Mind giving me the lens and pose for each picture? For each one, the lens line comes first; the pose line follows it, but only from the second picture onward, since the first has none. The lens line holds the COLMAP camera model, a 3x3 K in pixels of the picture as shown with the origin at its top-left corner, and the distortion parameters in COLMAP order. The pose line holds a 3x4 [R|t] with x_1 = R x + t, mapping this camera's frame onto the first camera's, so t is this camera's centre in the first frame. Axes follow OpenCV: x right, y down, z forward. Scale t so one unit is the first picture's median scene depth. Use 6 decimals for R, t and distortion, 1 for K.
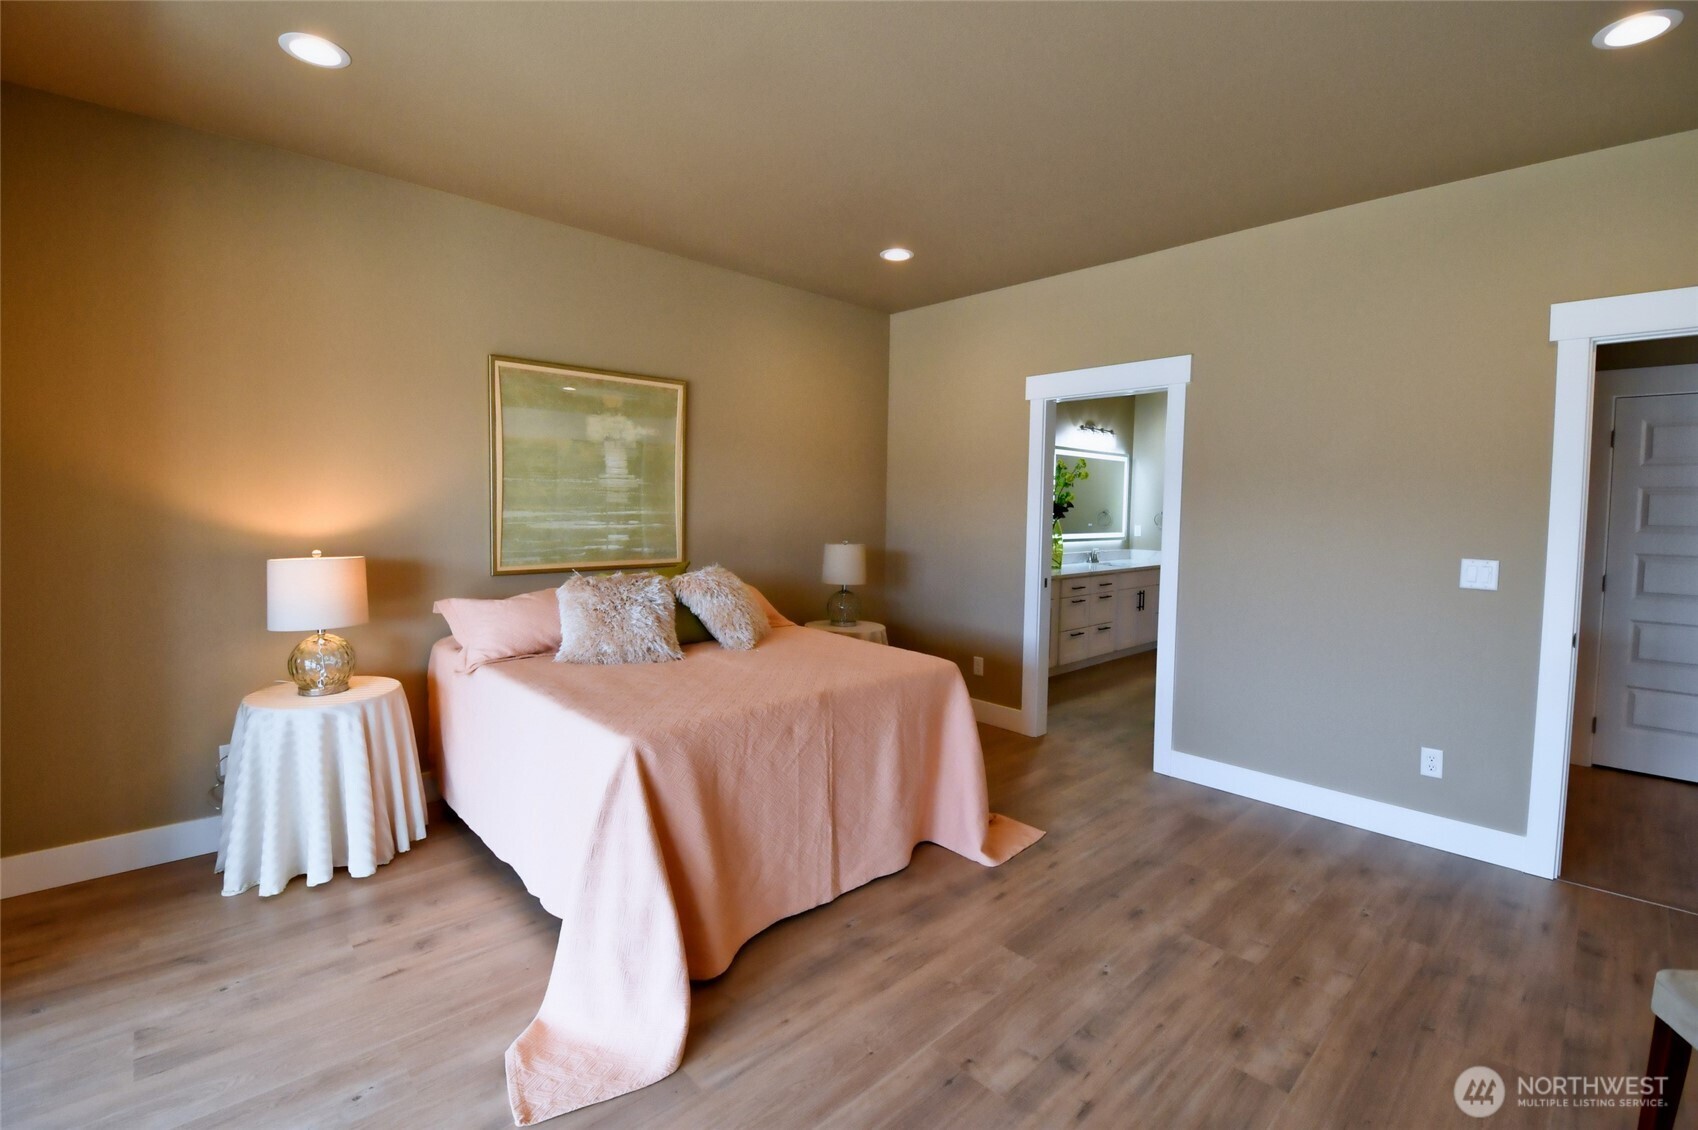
lens RADIAL K [[749.8, 0, 834.2], [0, 749.8, 558.2], [0, 0, 1]] dist [-0.008358, -0.009775]
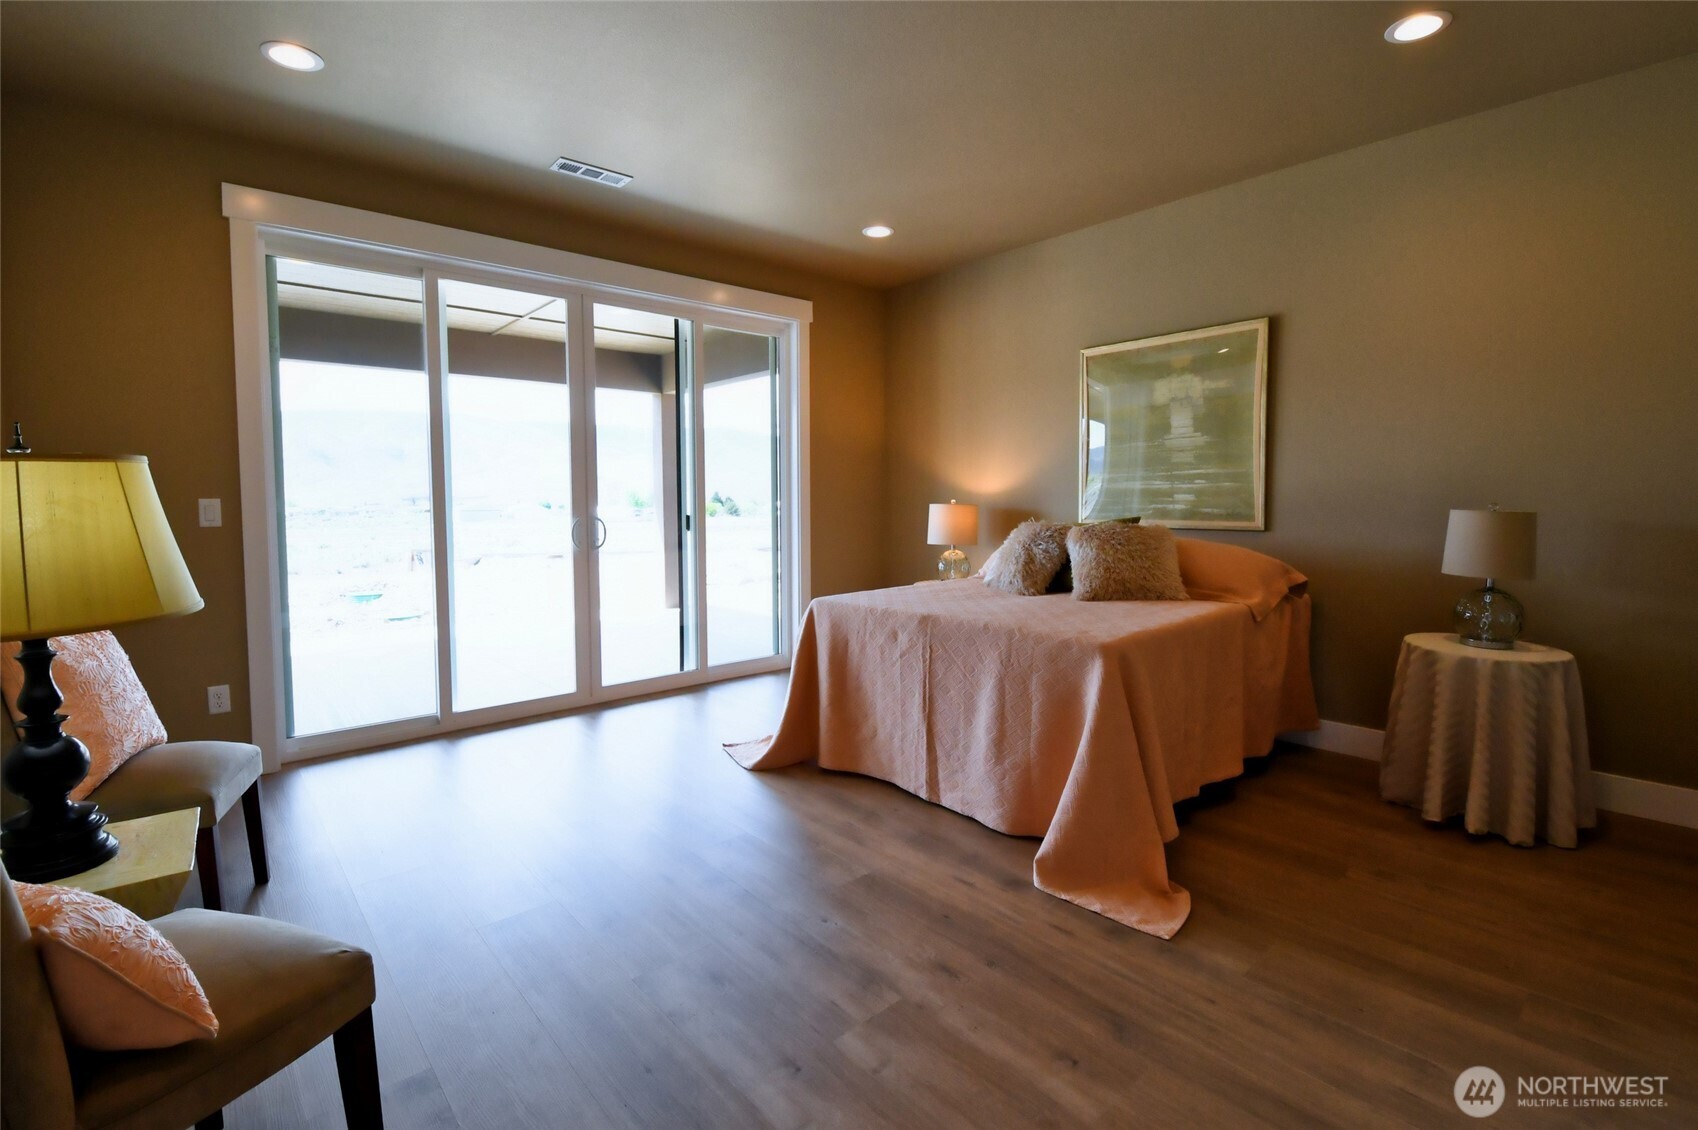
lens RADIAL K [[749.8, 0, 831.1], [0, 749.8, 556.5], [0, 0, 1]] dist [-0.008358, -0.009775]
pose [[-0.046212, 0.066912, -0.996688, 0.754212], [-0.064914, 0.995444, 0.069839, 0.012543], [0.996820, 0.067926, -0.041658, 0.593403]]
